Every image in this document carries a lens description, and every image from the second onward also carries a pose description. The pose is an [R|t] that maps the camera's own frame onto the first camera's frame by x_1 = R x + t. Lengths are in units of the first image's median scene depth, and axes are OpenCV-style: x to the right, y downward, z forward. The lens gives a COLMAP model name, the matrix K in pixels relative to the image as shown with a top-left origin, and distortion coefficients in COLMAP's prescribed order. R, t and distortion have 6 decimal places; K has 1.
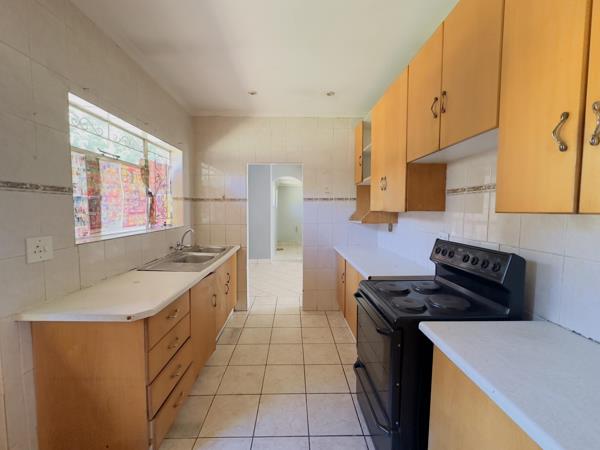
lens RADIAL K [[242.5, 0, 300.1], [0, 242.5, 224.1], [0, 0, 1]] dist [0.001358, -0.000105]
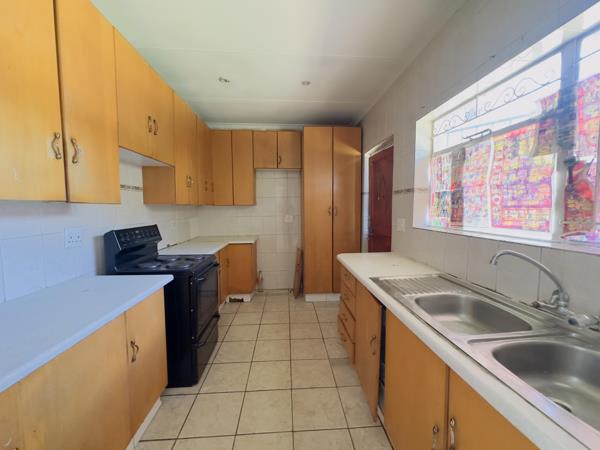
lens RADIAL K [[242.5, 0, 299.1], [0, 242.5, 222.2], [0, 0, 1]] dist [0.001358, -0.000105]
pose [[-0.999389, 0.000589, -0.034937, -0.139378], [-0.003687, 0.992500, 0.122185, -0.083263], [0.034747, 0.122239, -0.991892, 1.668619]]
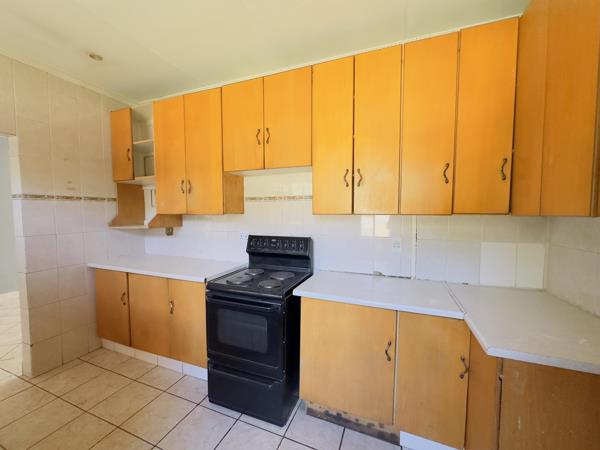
lens RADIAL K [[242.5, 0, 300.3], [0, 242.5, 224.6], [0, 0, 1]] dist [0.001358, -0.000105]
pose [[0.395398, -0.049004, 0.917202, -0.426159], [0.057011, 0.997960, 0.028742, -0.014824], [-0.916739, 0.040926, 0.397385, 0.195971]]
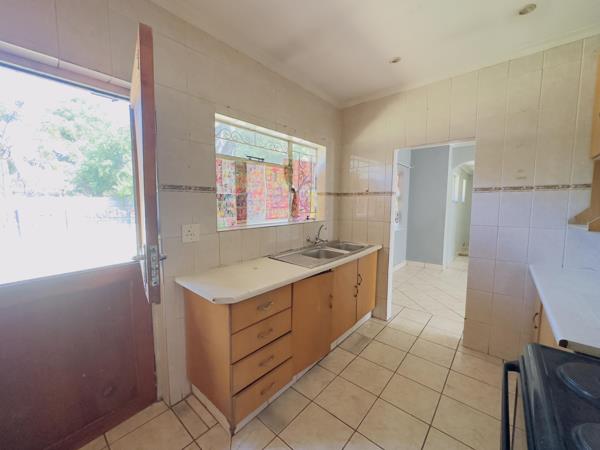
lens RADIAL K [[242.5, 0, 300.2], [0, 242.5, 224.4], [0, 0, 1]] dist [0.001358, -0.000105]
pose [[0.739887, 0.057845, -0.670240, 0.184287], [-0.041862, 0.998324, 0.039948, -0.016286], [0.671428, -0.001500, 0.741068, 0.236271]]
